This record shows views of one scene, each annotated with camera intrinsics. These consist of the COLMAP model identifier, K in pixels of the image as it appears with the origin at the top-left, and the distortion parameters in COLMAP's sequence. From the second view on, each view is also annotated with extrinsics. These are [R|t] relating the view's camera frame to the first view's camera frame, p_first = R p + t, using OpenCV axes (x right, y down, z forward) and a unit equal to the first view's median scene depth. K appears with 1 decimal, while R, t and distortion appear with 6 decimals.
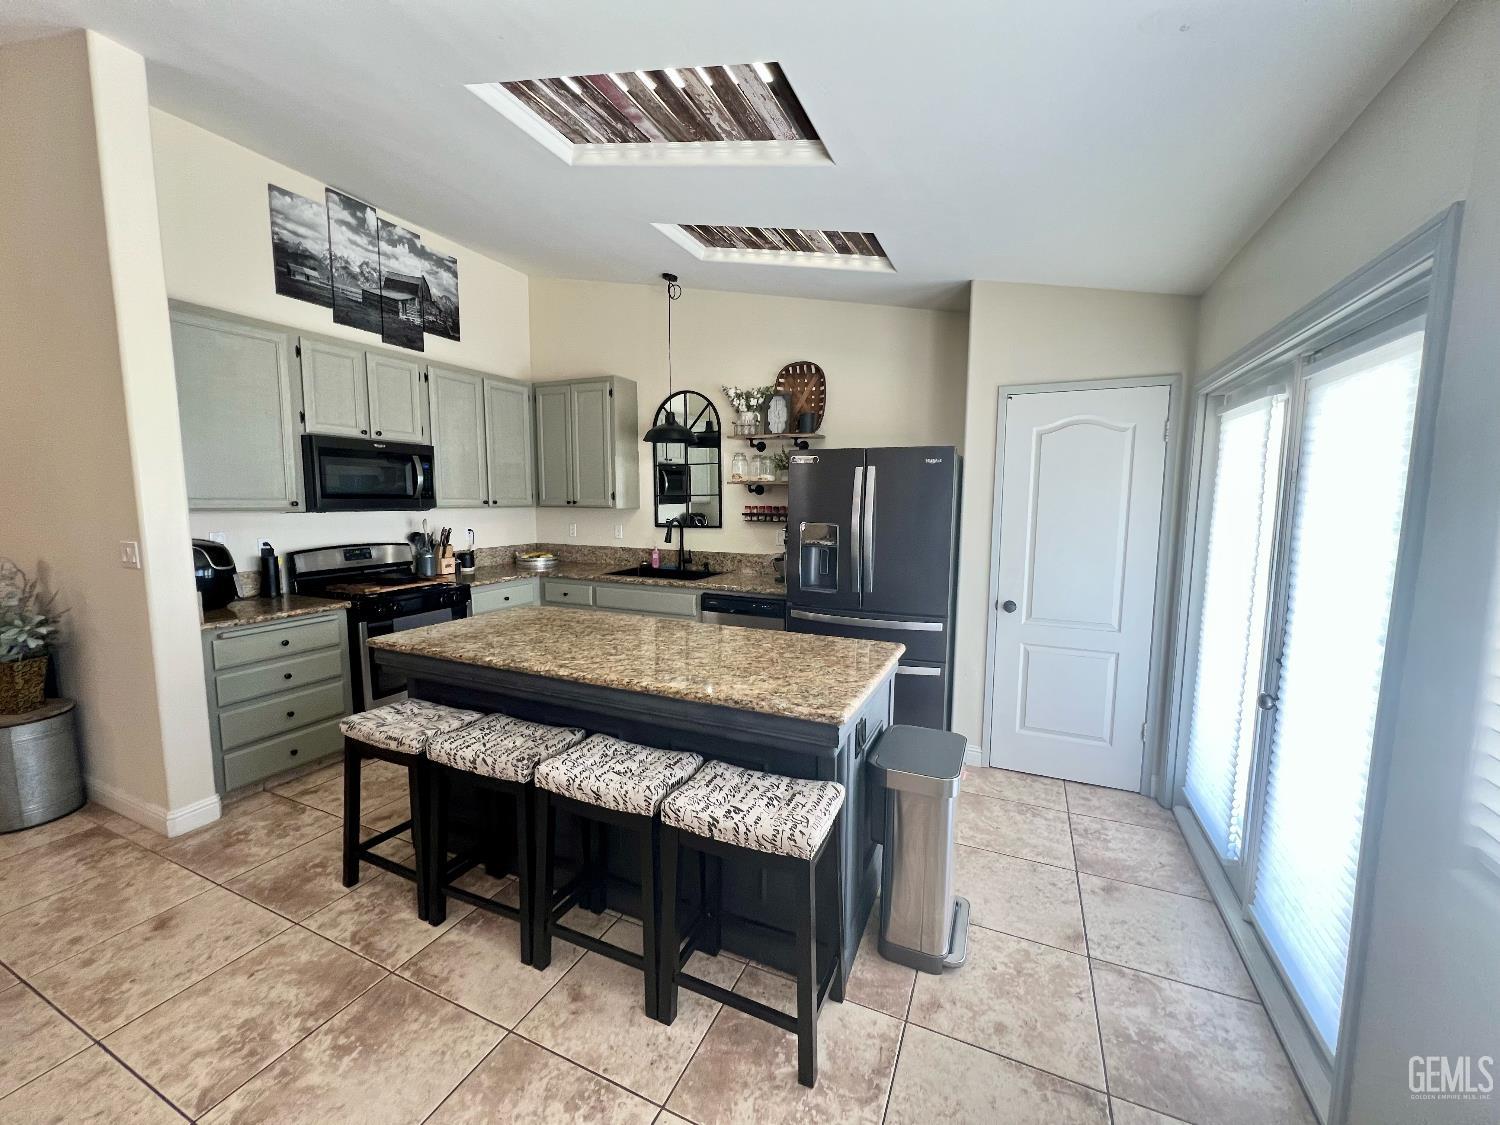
lens RADIAL K [[599.2, 0, 748.2], [0, 599.2, 560.1], [0, 0, 1]] dist [0.000284, 0.000275]
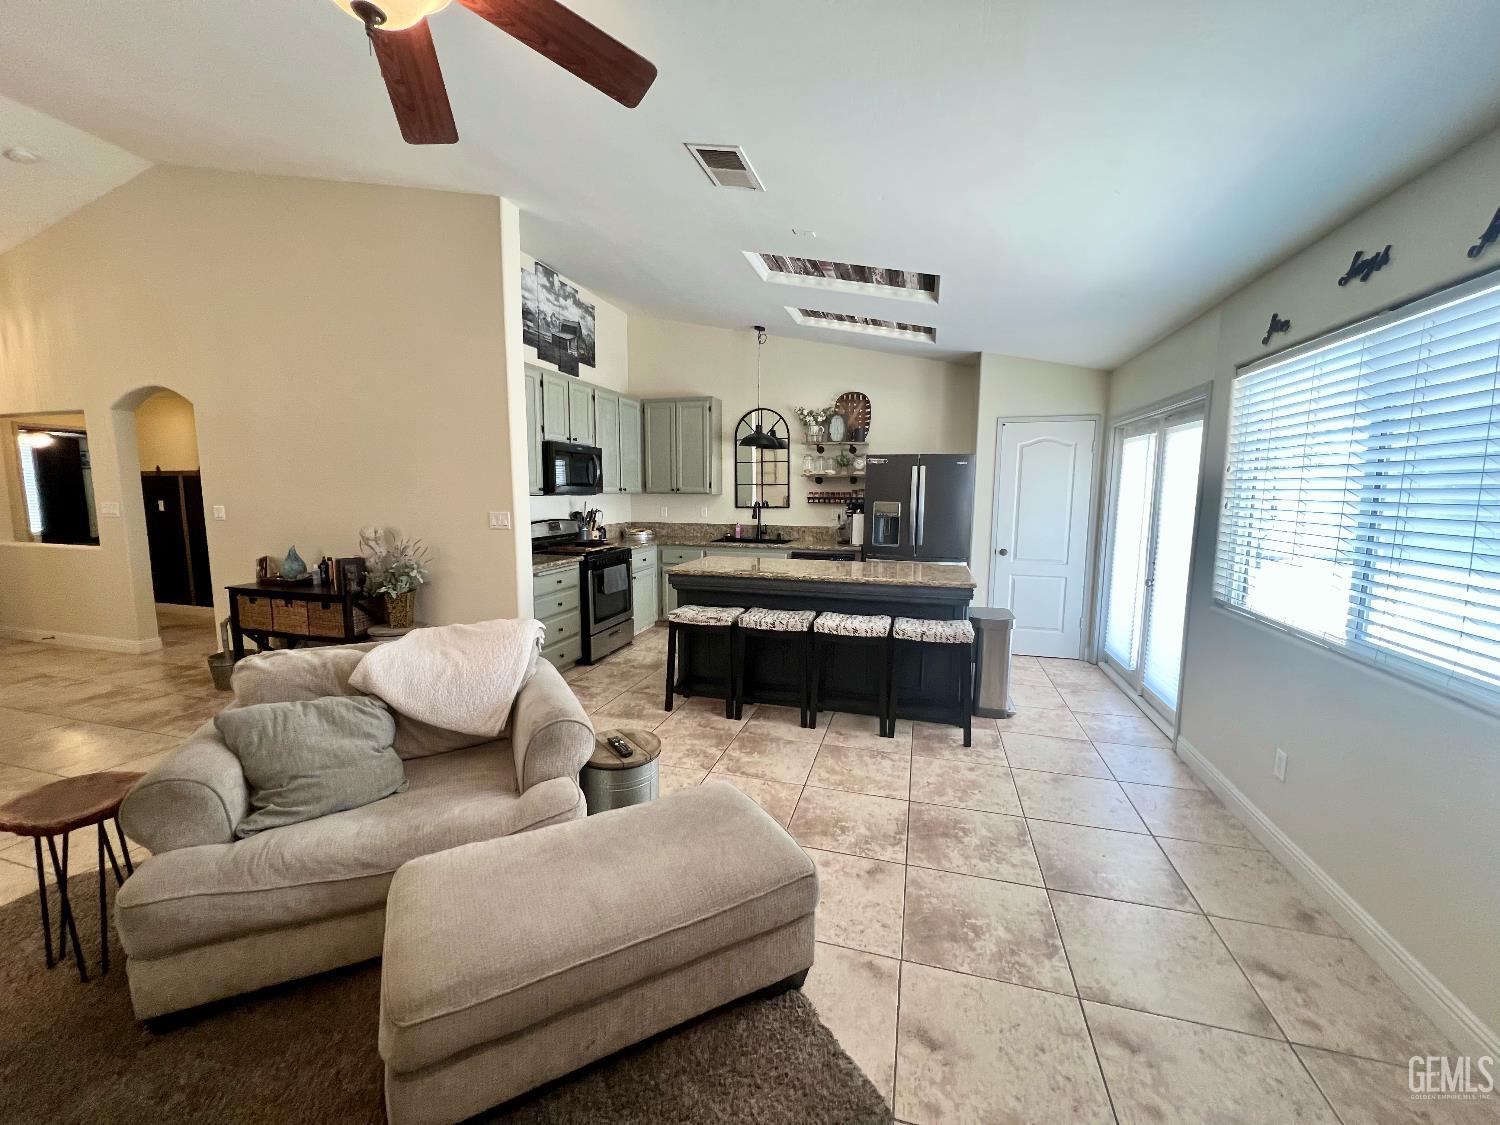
lens RADIAL K [[599.2, 0, 749.6], [0, 599.2, 559.7], [0, 0, 1]] dist [0.000284, 0.000275]
pose [[0.989555, -0.016547, 0.143203, -0.382525], [0.014626, 0.999789, 0.014452, 0.050382], [-0.143412, -0.012206, 0.989588, -0.409778]]
